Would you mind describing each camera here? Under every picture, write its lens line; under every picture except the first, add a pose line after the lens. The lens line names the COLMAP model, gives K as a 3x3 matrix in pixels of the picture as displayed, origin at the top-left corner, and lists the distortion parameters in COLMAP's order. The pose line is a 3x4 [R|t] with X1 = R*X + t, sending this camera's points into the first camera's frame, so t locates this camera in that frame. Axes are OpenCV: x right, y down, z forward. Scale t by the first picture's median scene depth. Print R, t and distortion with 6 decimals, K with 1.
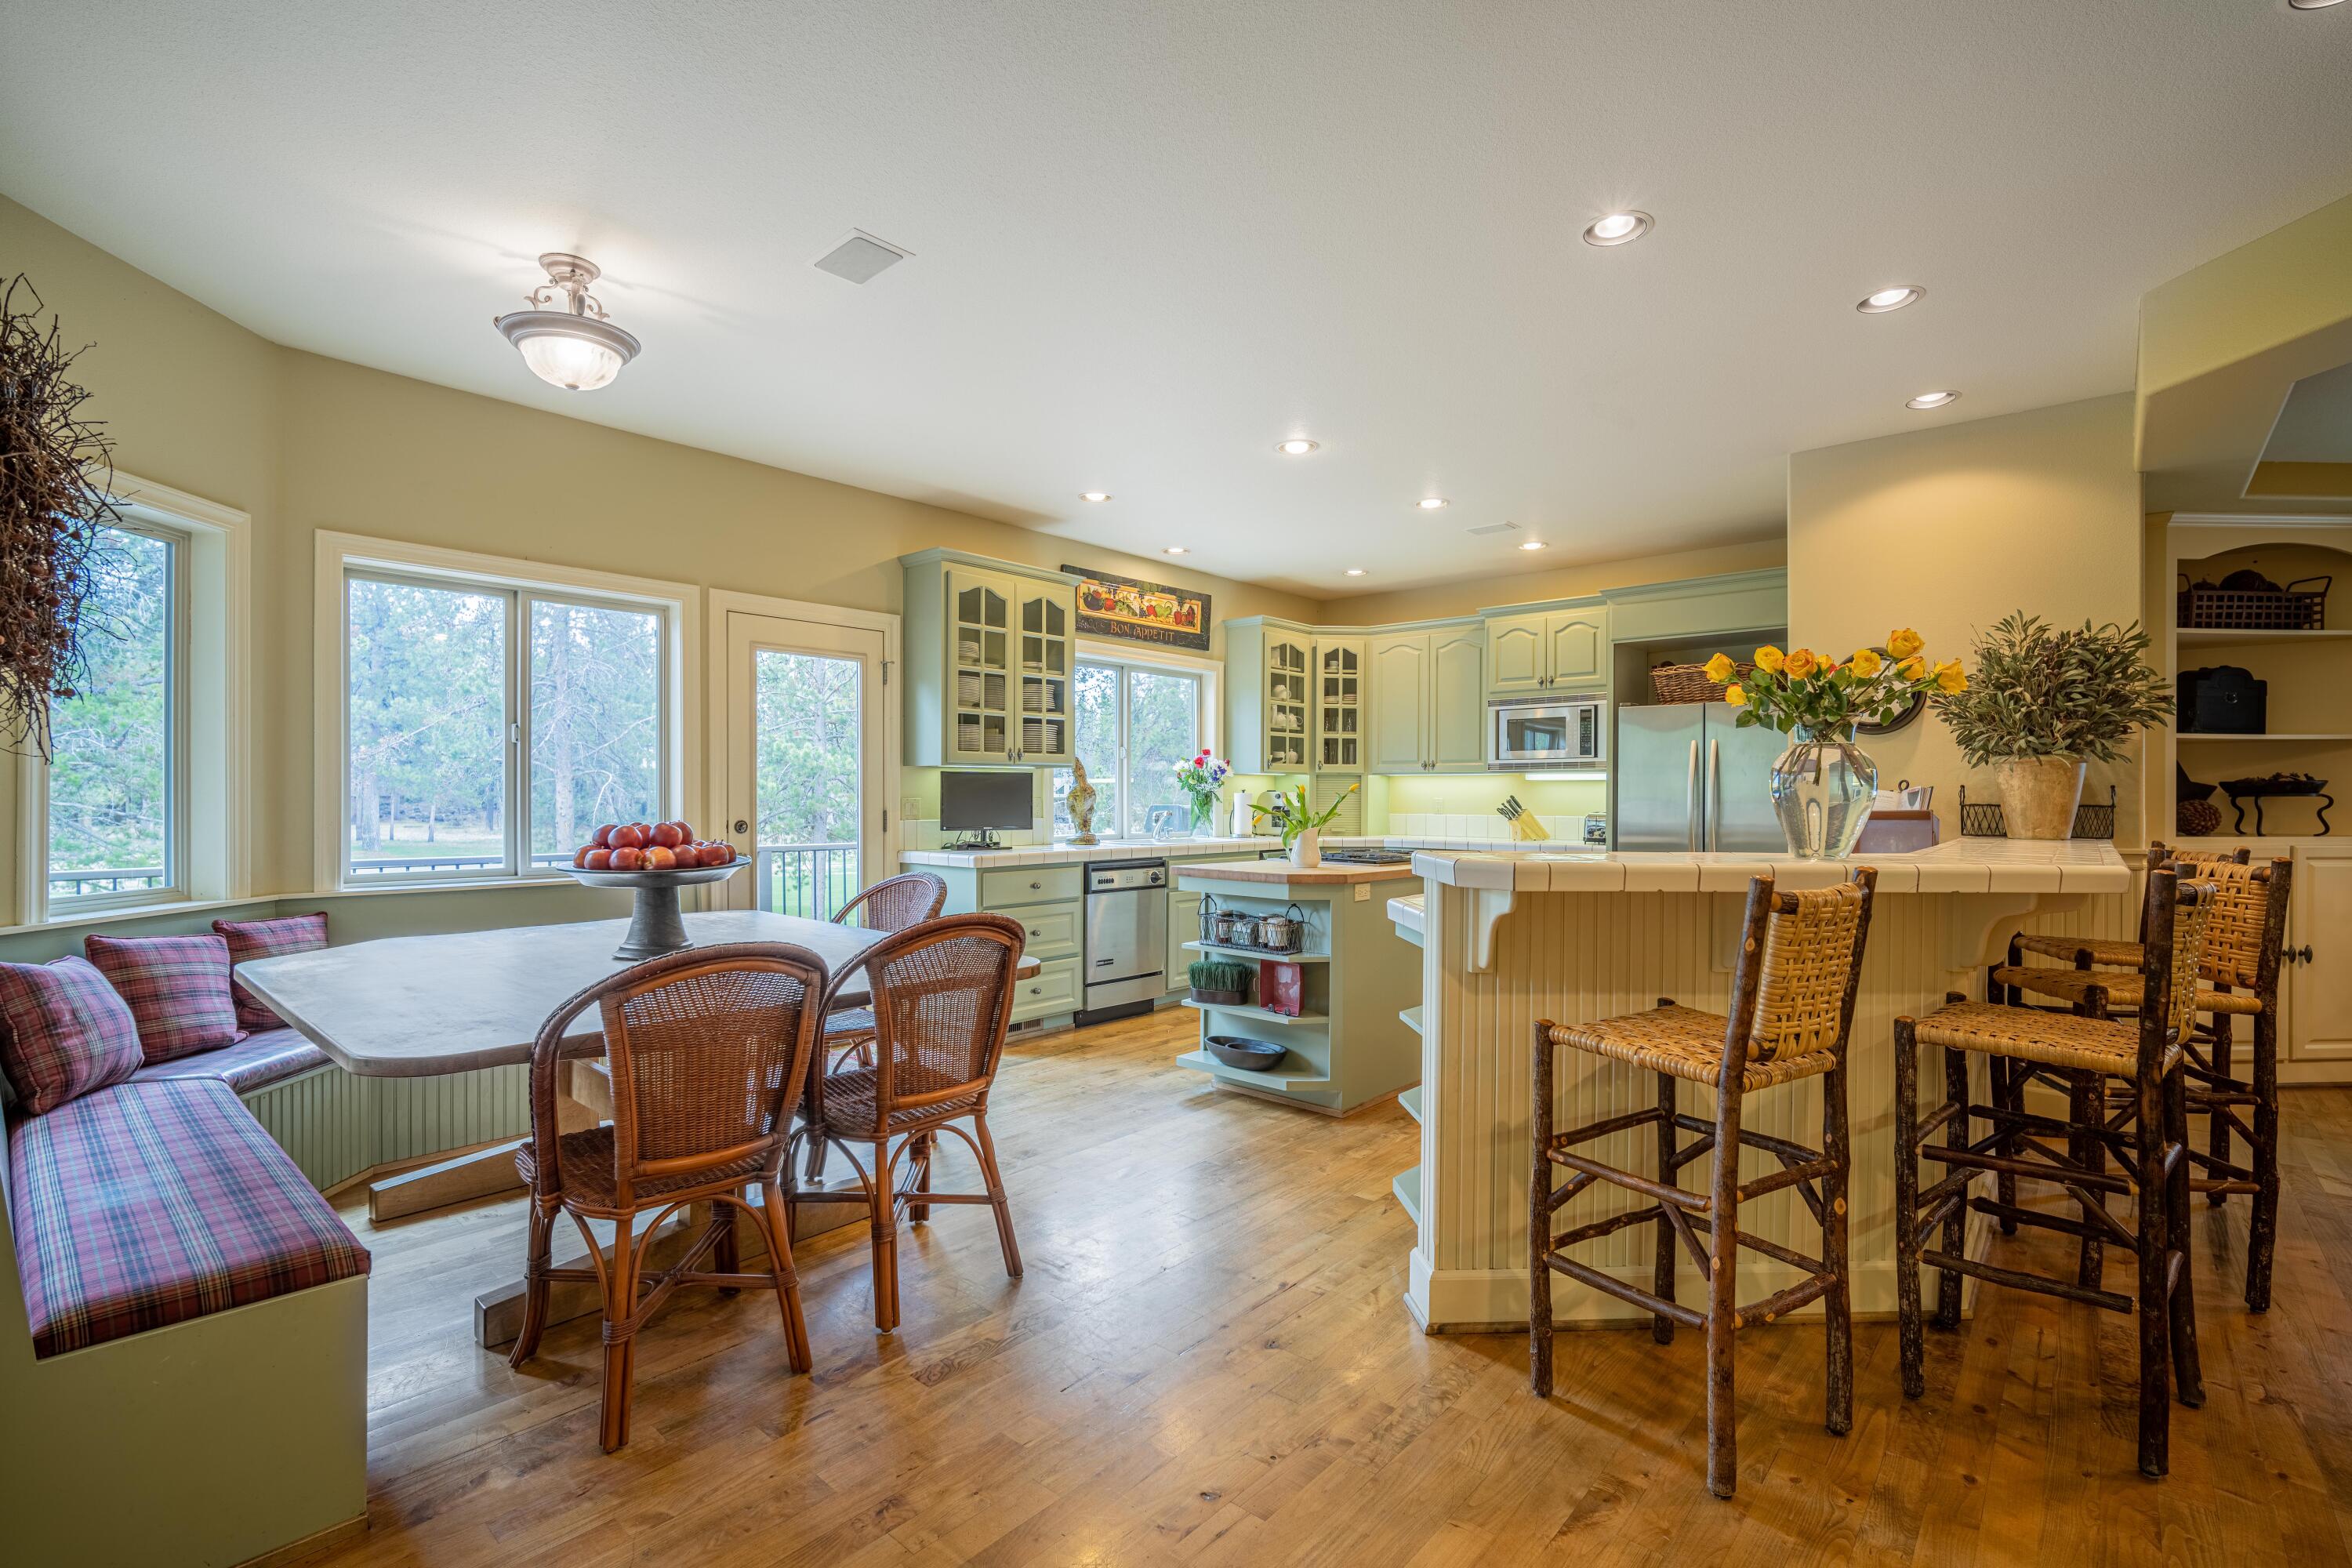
lens RADIAL K [[1045.4, 0, 1176.0], [0, 1045.4, 794.9], [0, 0, 1]] dist [0.000333, 0.000392]
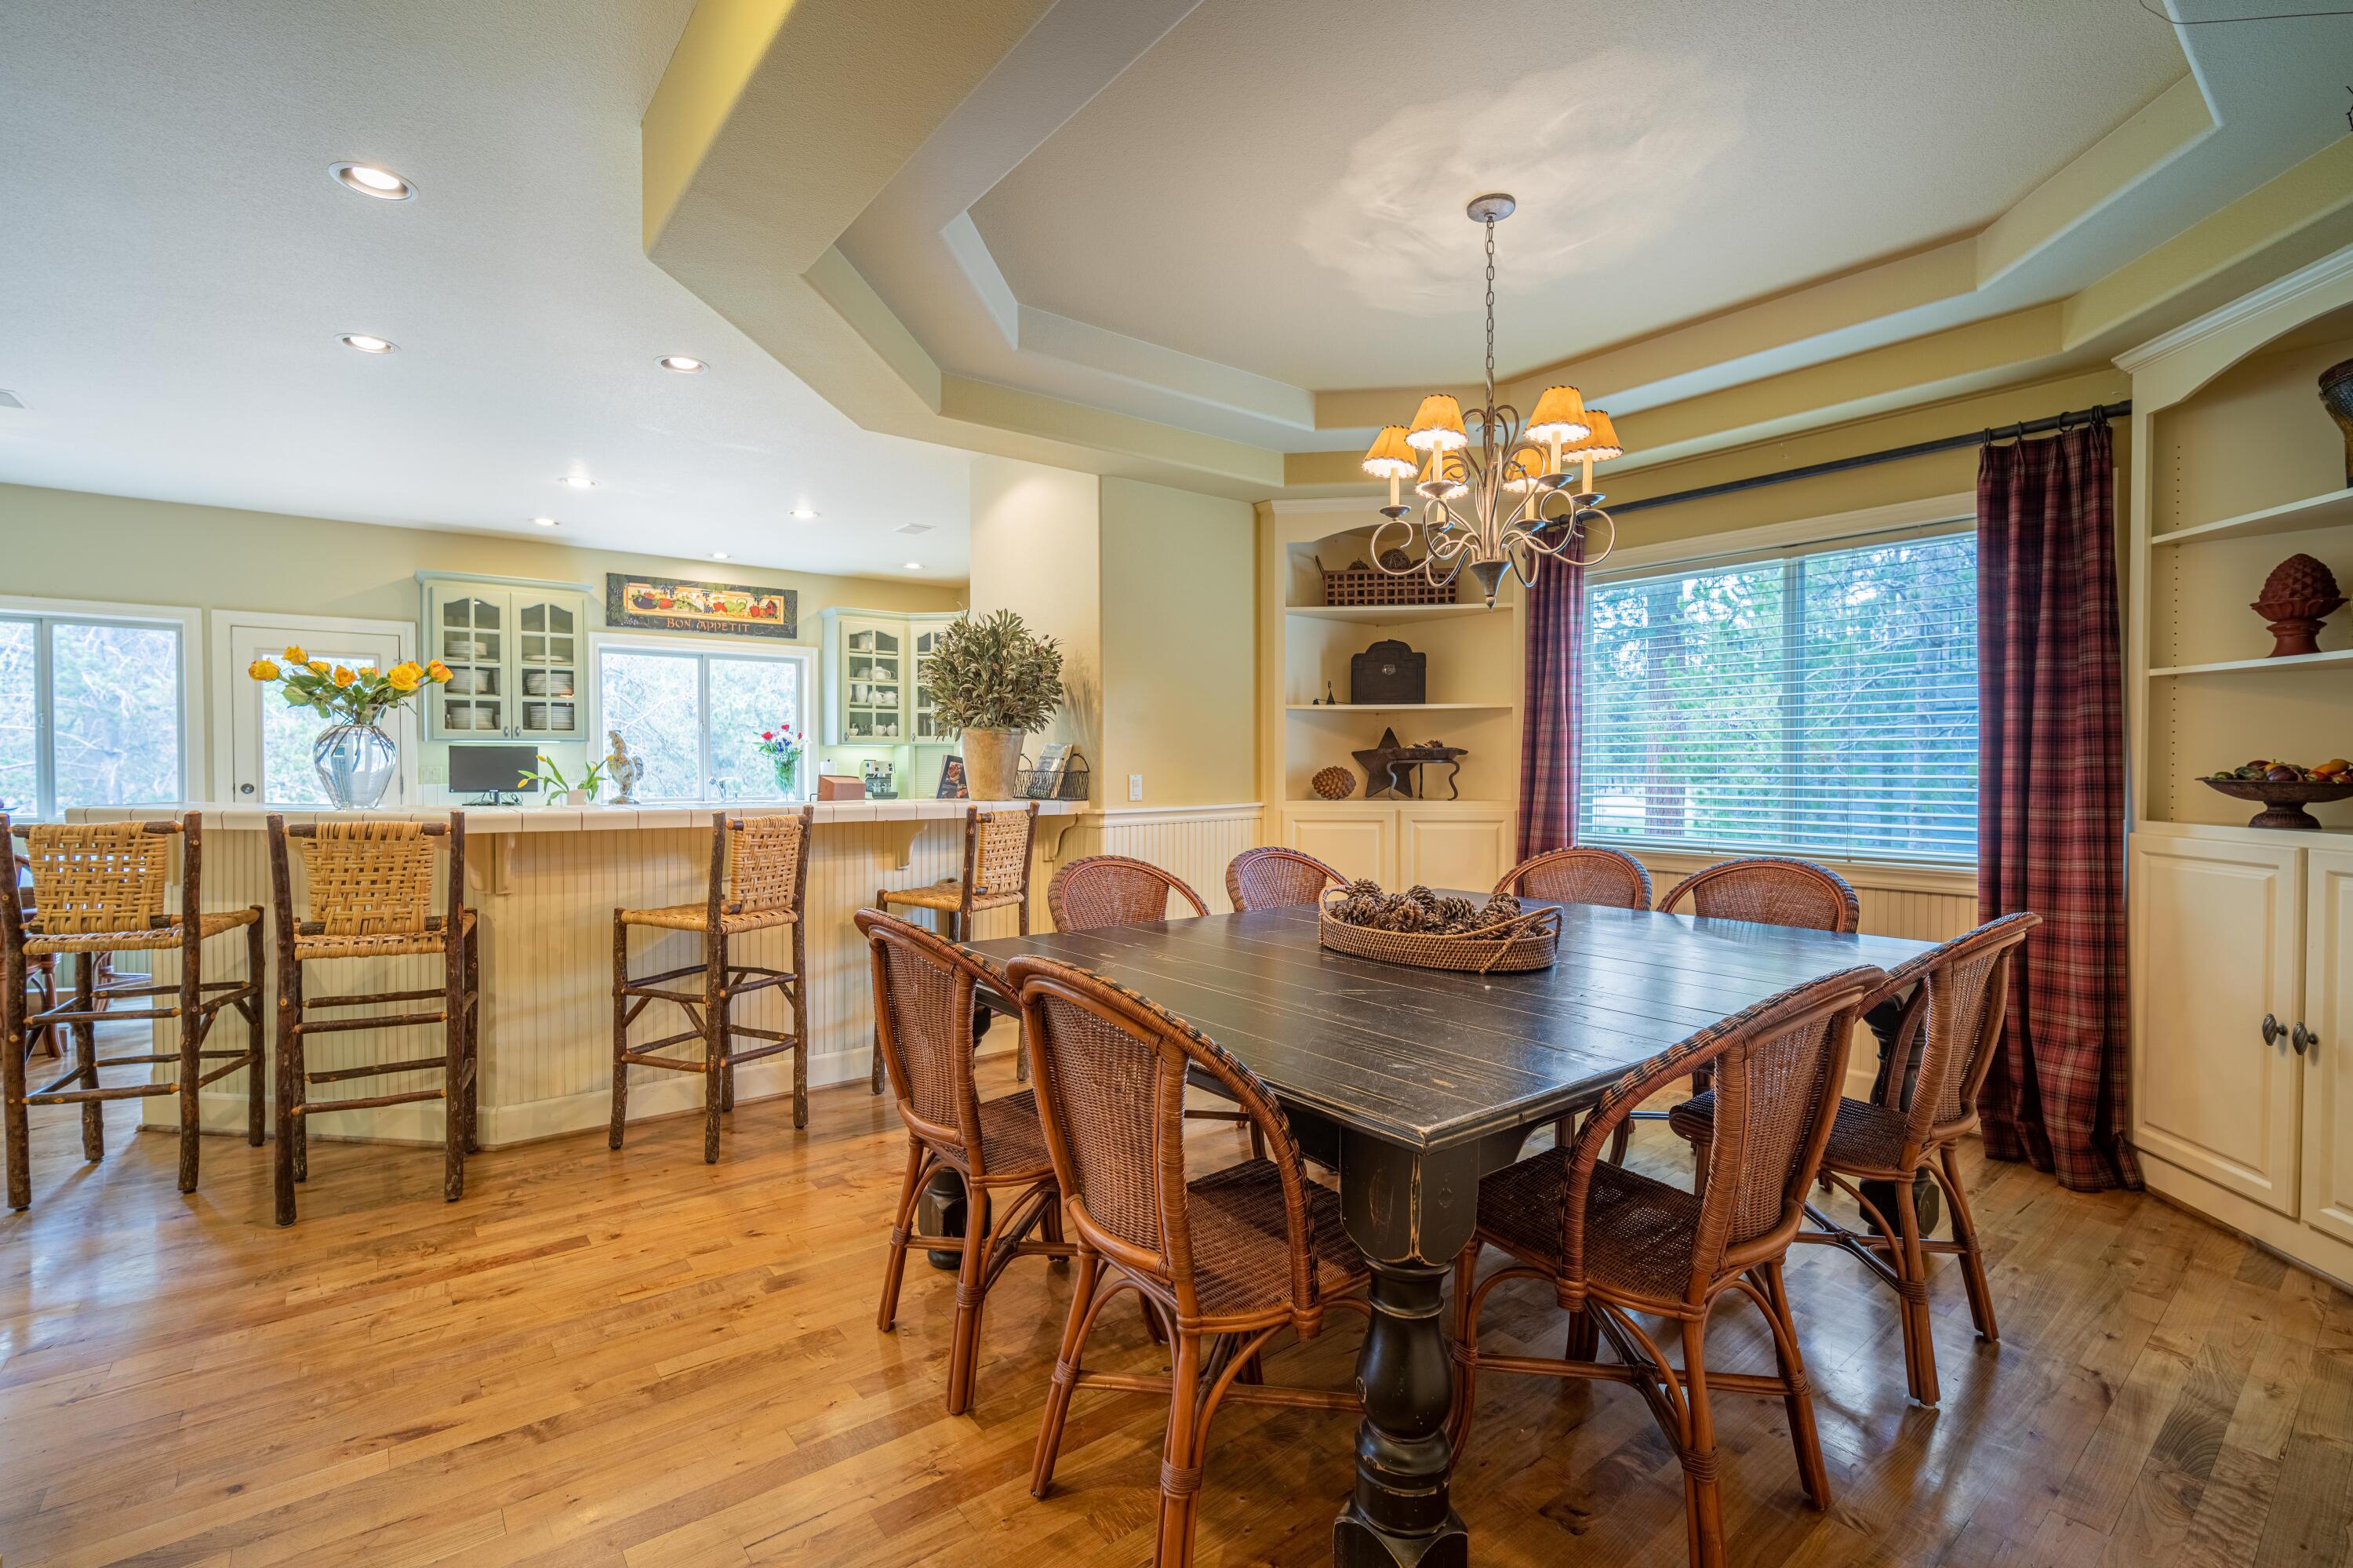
lens RADIAL K [[1045.8, 0, 1180.6], [0, 1045.8, 771.9], [0, 0, 1]] dist [0.000333, 0.000392]
pose [[0.981717, -0.000021, -0.190346, 0.808205], [0.001255, 0.999979, 0.006363, 0.002678], [0.190342, -0.006486, 0.981696, -0.063806]]
